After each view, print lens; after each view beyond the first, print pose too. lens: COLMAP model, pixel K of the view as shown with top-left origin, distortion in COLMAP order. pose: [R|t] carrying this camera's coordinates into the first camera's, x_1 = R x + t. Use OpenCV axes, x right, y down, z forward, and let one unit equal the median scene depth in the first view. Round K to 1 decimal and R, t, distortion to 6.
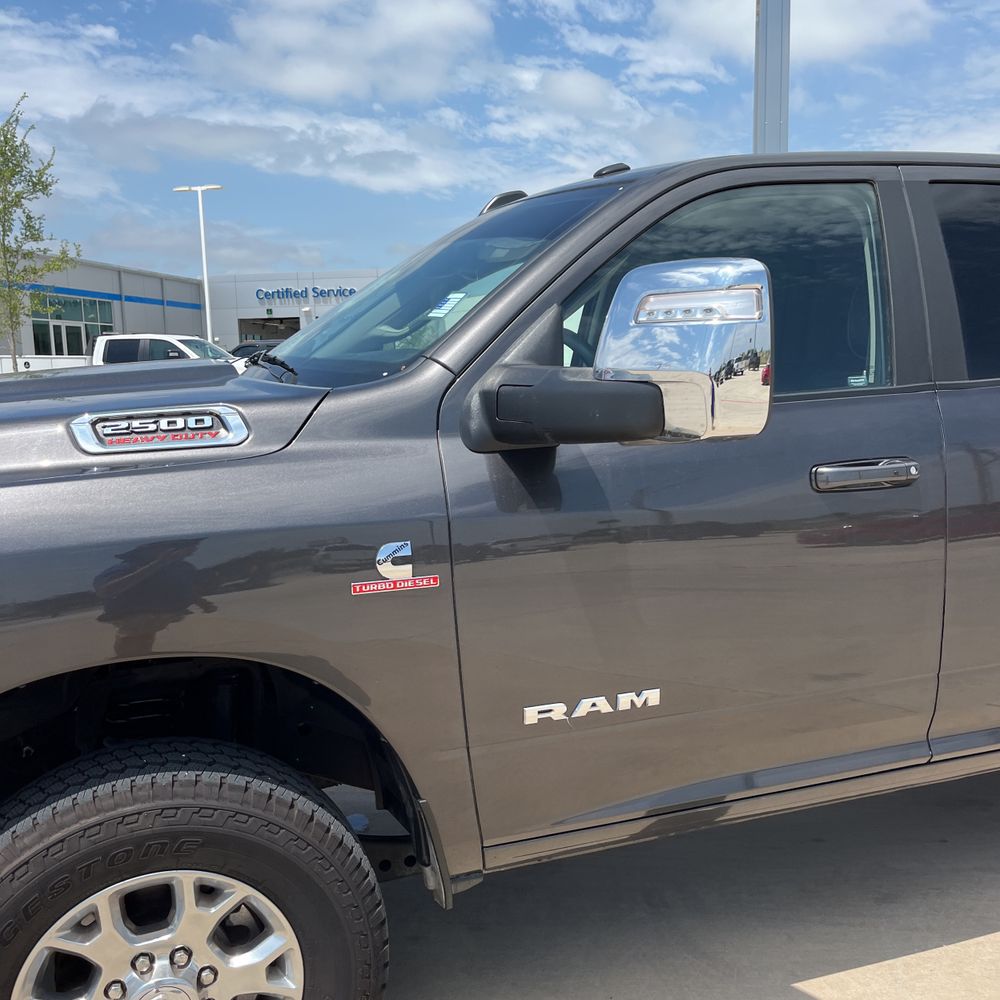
lens RADIAL K [[1003.0, 0, 500.0], [0, 1003.0, 500.0], [0, 0, 1]] dist [0.038088, -0.070680]
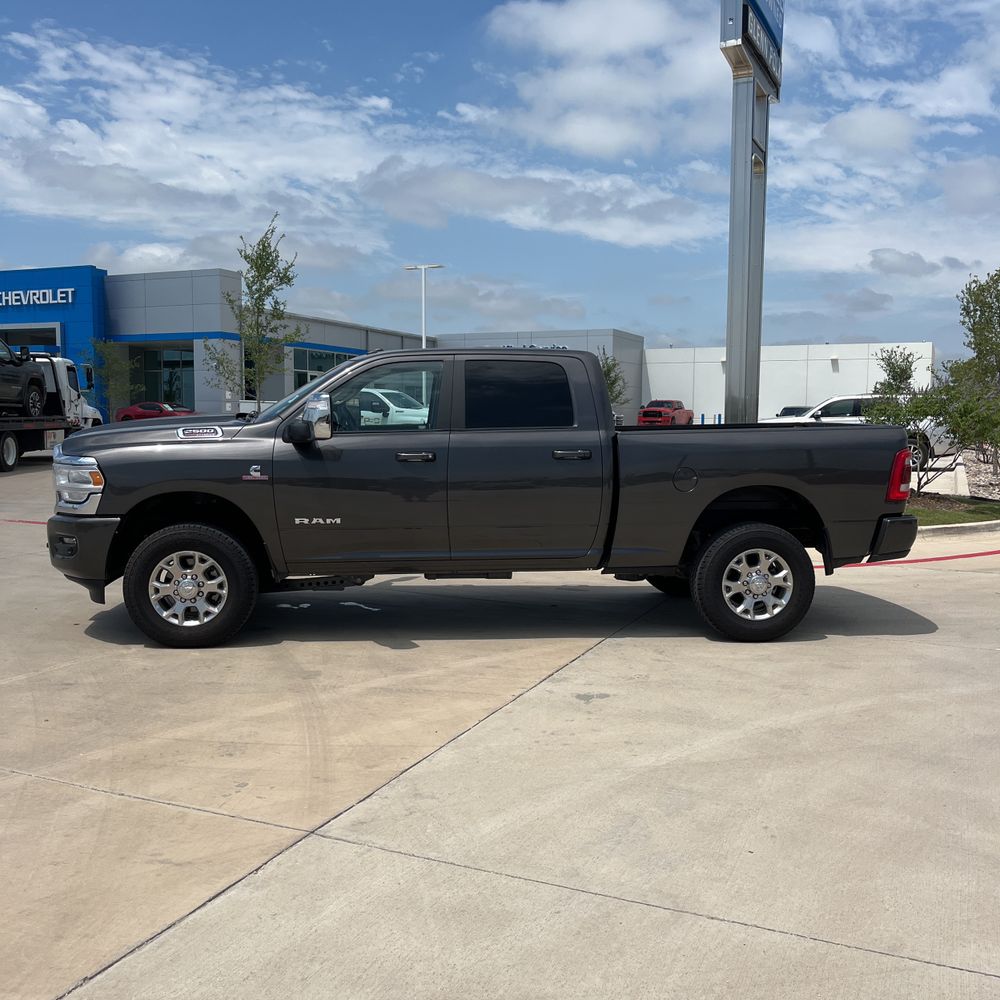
lens RADIAL K [[1027.2, 0, 500.0], [0, 1027.2, 500.0], [0, 0, 1]] dist [0.034467, -0.001971]
pose [[0.970665, 0.047618, -0.235674, 1.440957], [-0.059702, 0.997228, -0.044402, 0.245644], [0.232907, 0.057169, 0.970817, -2.110776]]
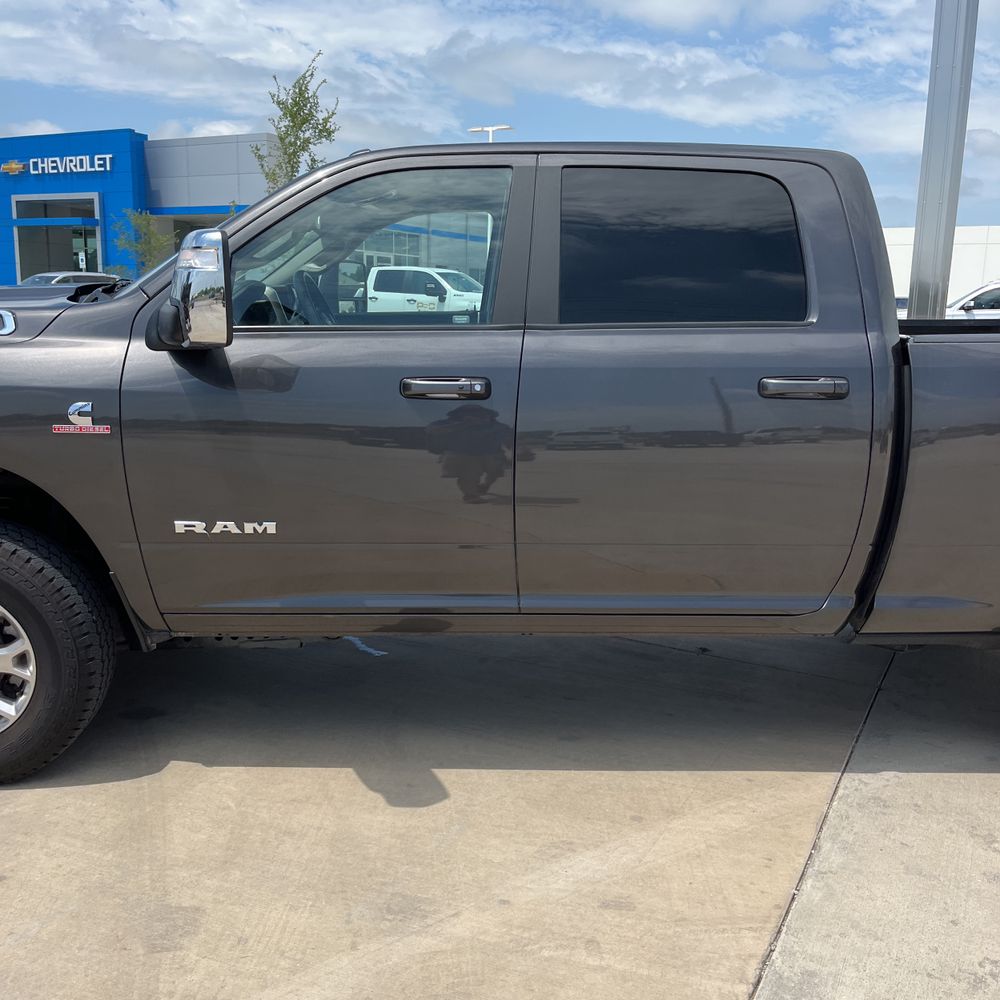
lens RADIAL K [[1005.4, 0, 500.0], [0, 1005.4, 500.0], [0, 0, 1]] dist [0.012779, 0.023753]
pose [[0.951893, 0.098848, -0.290051, 0.886536], [-0.081538, 0.994124, 0.071200, 0.025332], [0.295385, -0.044124, 0.954359, -0.291138]]
